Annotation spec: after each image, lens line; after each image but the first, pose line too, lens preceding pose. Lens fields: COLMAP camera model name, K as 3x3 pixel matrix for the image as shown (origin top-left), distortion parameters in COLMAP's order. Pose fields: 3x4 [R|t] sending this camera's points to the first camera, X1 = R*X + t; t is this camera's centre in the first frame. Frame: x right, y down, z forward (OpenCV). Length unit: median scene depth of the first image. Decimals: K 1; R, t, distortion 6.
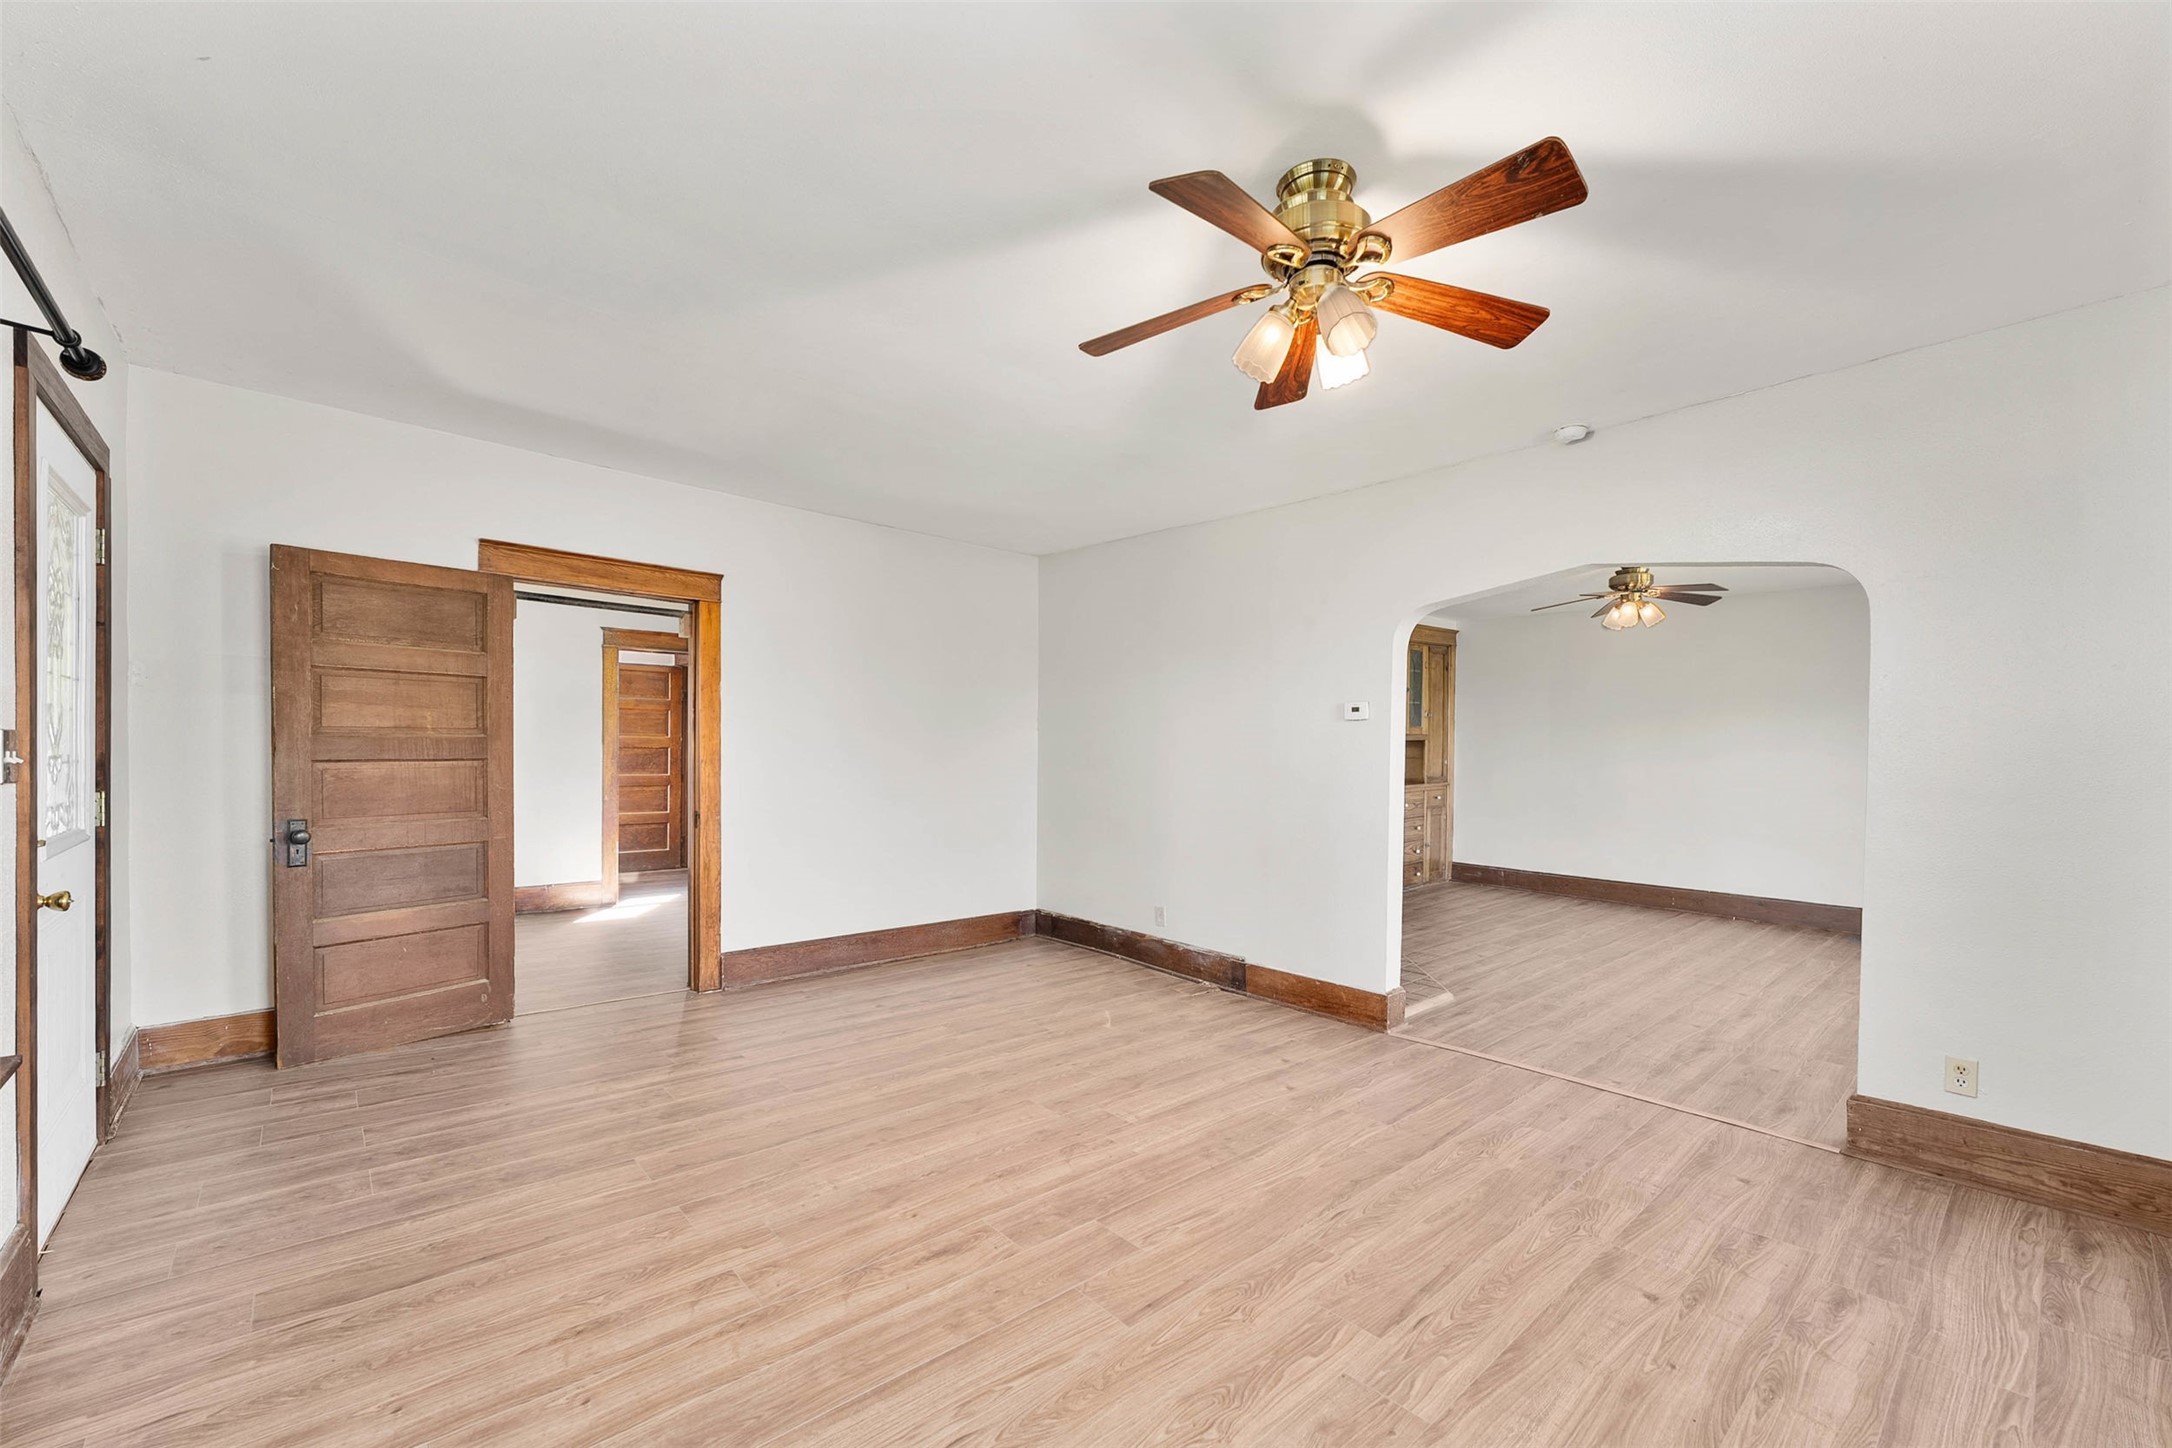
lens RADIAL K [[874.7, 0, 1096.8], [0, 874.7, 762.1], [0, 0, 1]] dist [0.000936, 0.000124]
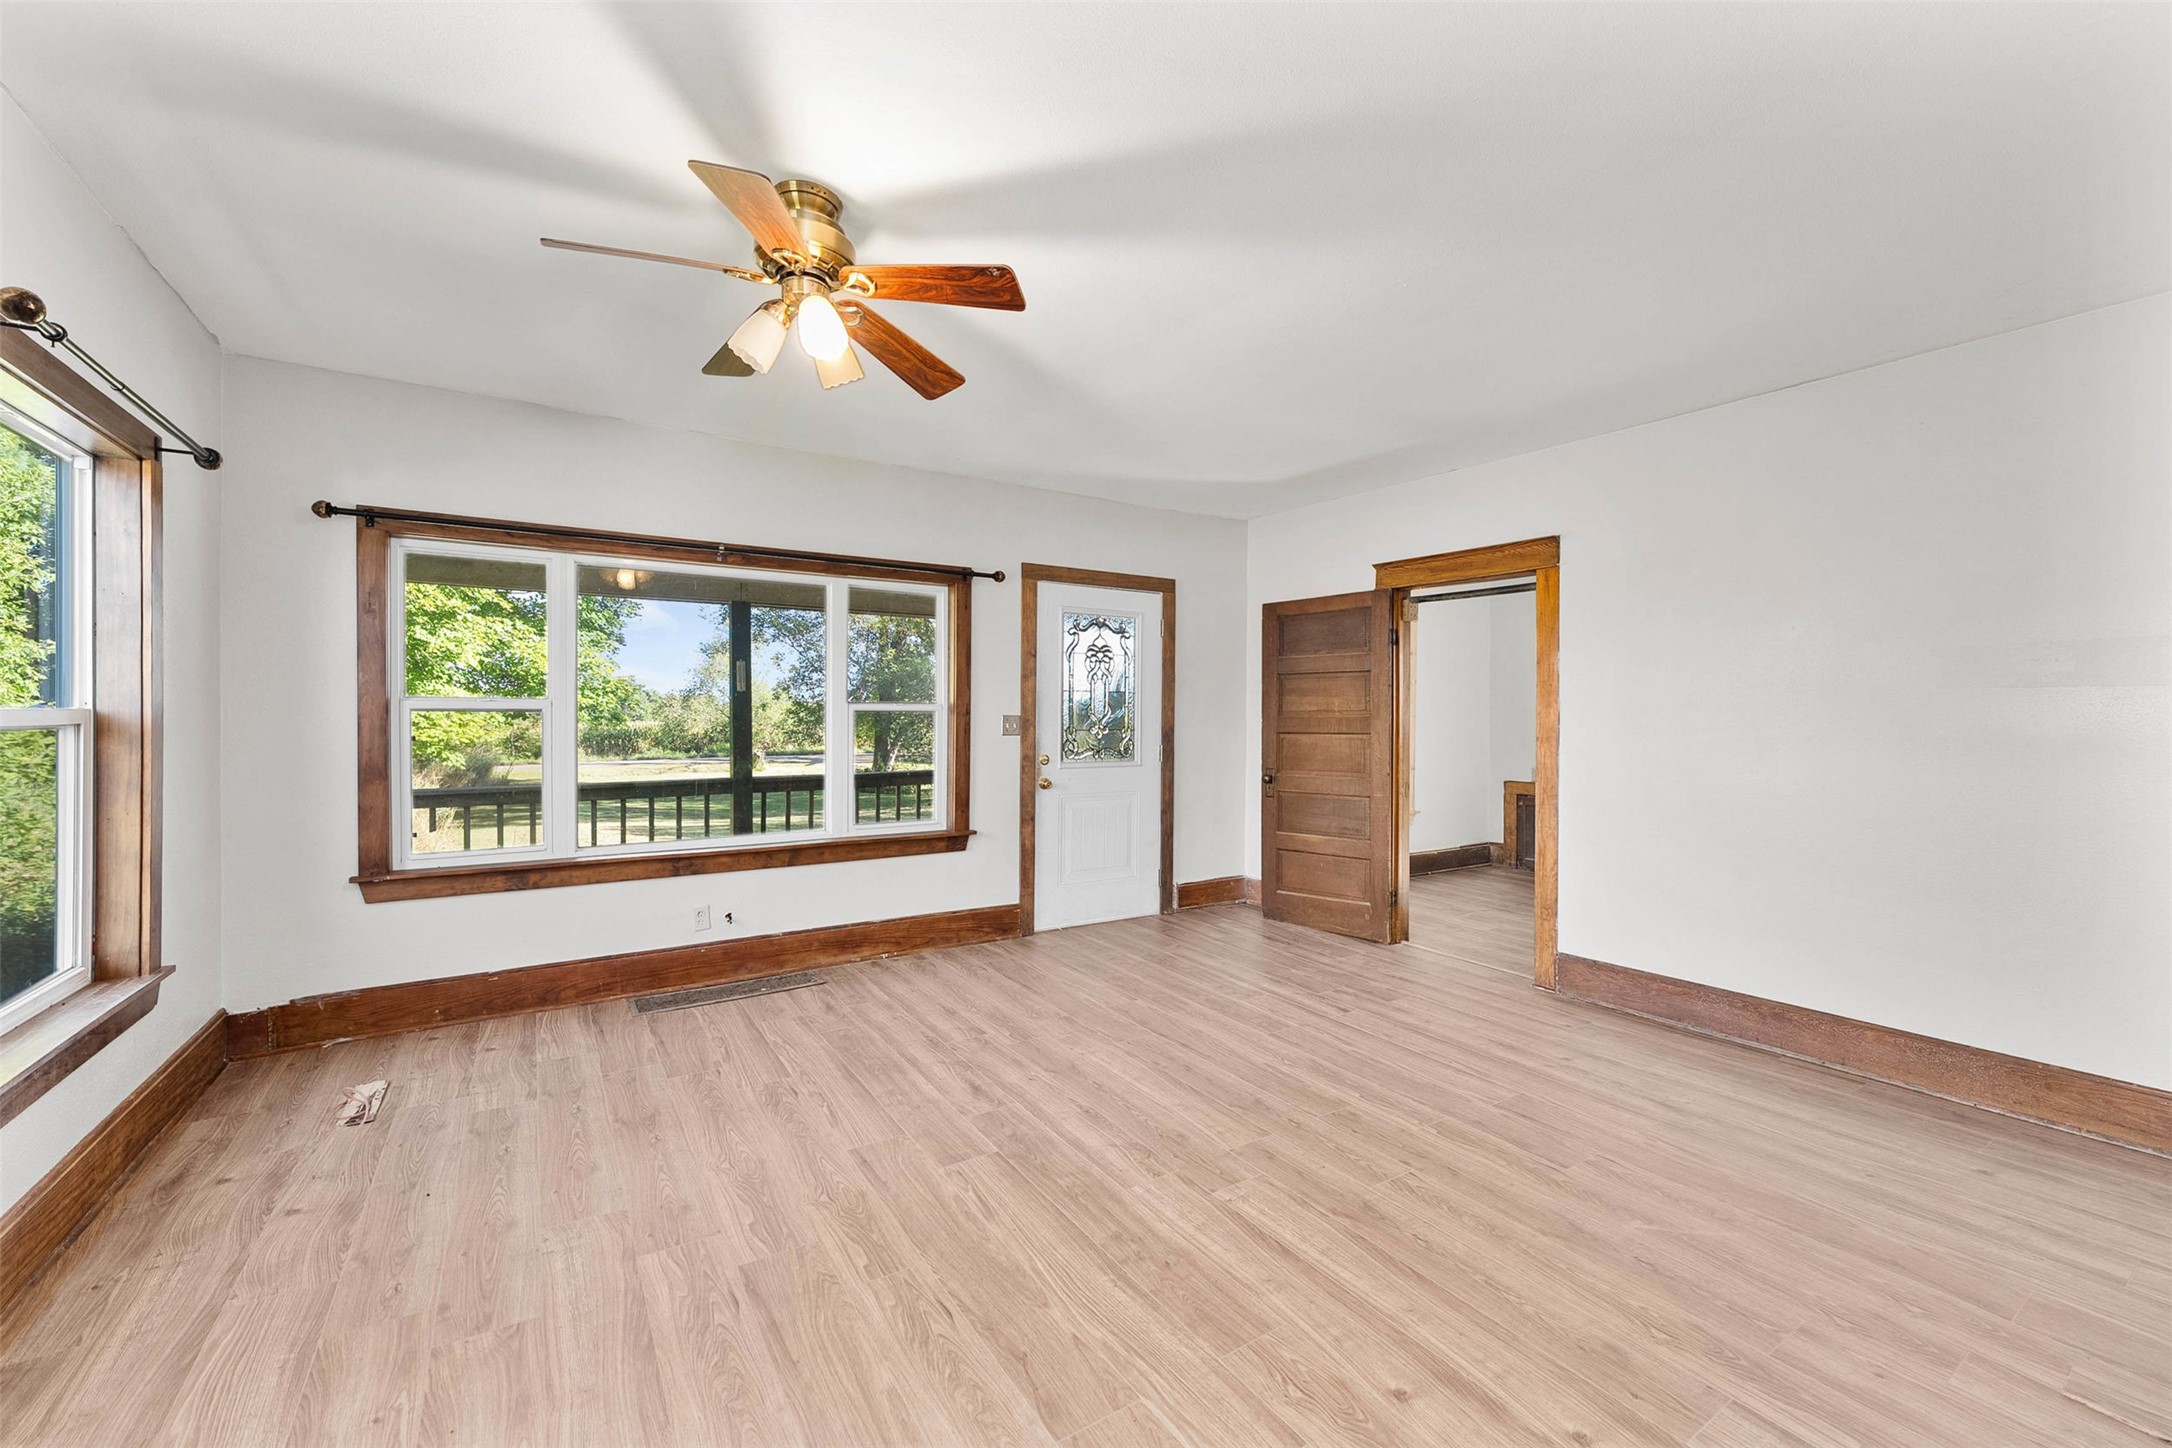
lens RADIAL K [[874.7, 0, 1078.5], [0, 874.7, 720.9], [0, 0, 1]] dist [0.000936, 0.000124]
pose [[-0.166307, -0.011281, -0.986009, 0.729435], [-0.023287, 0.999701, -0.007509, -0.002527], [0.985799, 0.021713, -0.166520, 0.874578]]
